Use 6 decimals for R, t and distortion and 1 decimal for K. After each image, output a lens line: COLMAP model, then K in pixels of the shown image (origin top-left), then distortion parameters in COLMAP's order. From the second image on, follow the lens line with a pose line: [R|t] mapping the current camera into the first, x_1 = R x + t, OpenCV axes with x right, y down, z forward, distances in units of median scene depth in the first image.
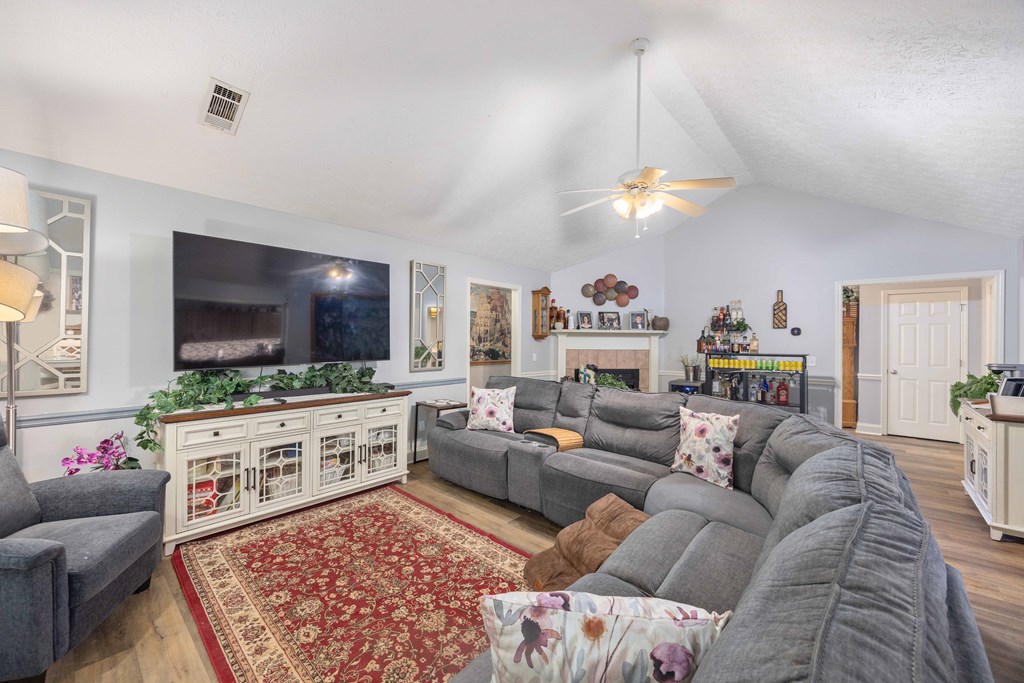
lens RADIAL K [[396.7, 0, 512.0], [0, 396.7, 341.5], [0, 0, 1]] dist [0.000495, -0.000159]
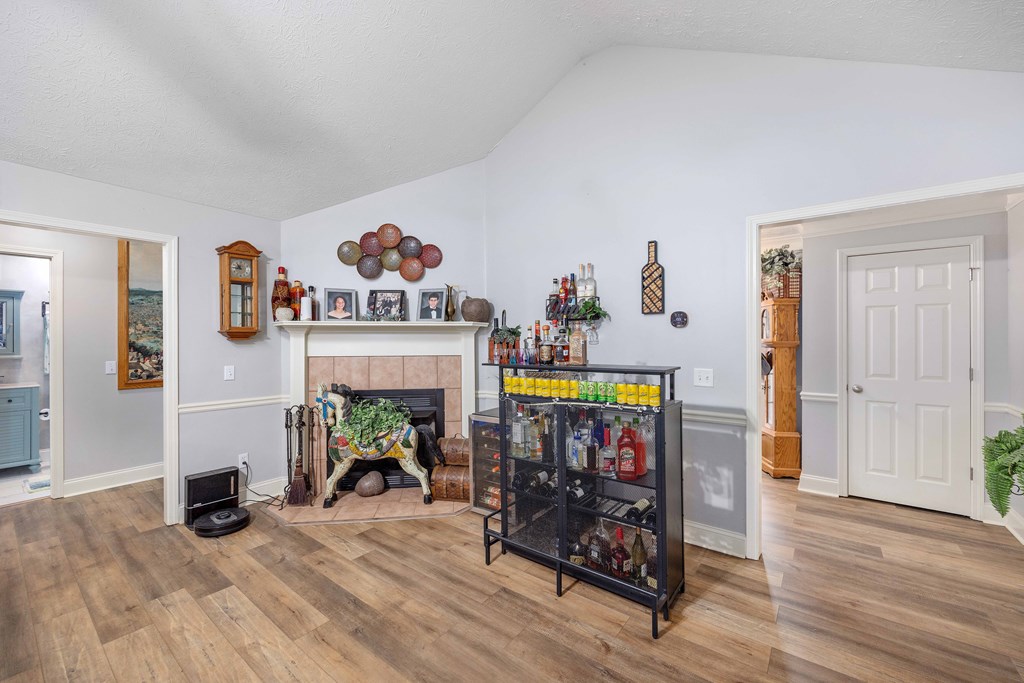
lens RADIAL K [[421.5, 0, 500.1], [0, 421.5, 343.2], [0, 0, 1]] dist [-0.000668, -0.000095]
pose [[0.997826, -0.011441, 0.064908, 0.386916], [0.011073, 0.999921, 0.006030, 0.000072], [-0.064972, -0.005299, 0.997873, 0.404465]]
